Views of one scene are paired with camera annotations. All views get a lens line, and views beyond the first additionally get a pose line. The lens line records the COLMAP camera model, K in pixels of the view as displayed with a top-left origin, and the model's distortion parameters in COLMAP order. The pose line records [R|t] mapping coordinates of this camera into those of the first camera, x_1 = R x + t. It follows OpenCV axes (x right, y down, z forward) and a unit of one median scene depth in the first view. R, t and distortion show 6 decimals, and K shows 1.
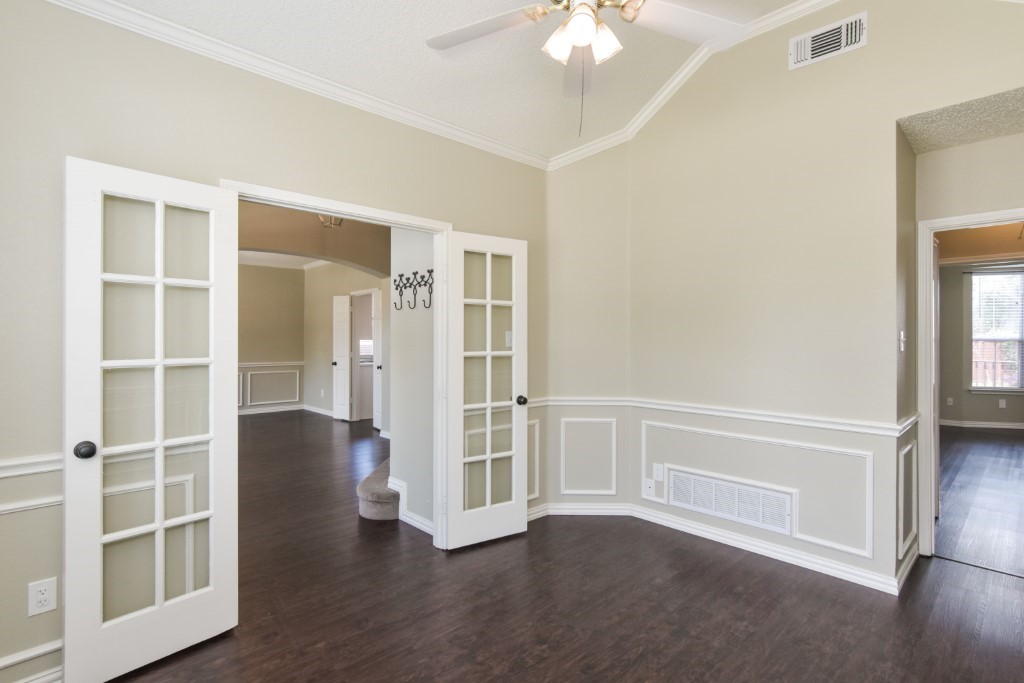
lens RADIAL K [[506.7, 0, 506.0], [0, 506.7, 333.2], [0, 0, 1]] dist [-0.008886, 0.004864]
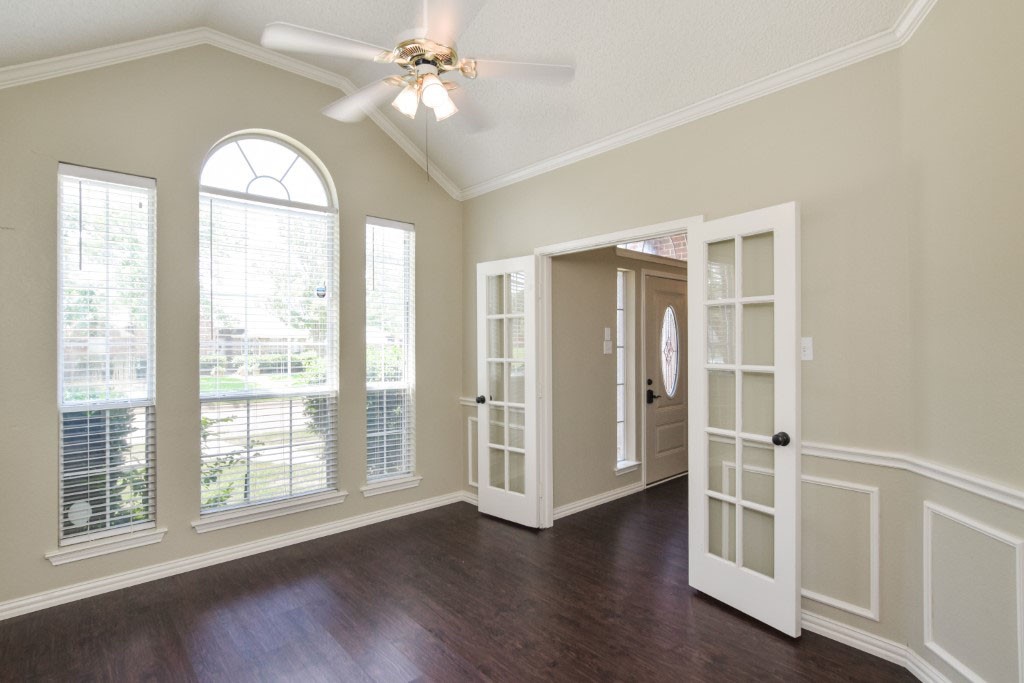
lens RADIAL K [[506.7, 0, 528.7], [0, 506.7, 348.8], [0, 0, 1]] dist [-0.008886, 0.004864]
pose [[-0.010187, 0.001968, -0.999946, 0.740171], [0.006991, 0.999974, 0.001896, 0.007934], [0.999924, -0.006971, -0.010201, 0.692703]]
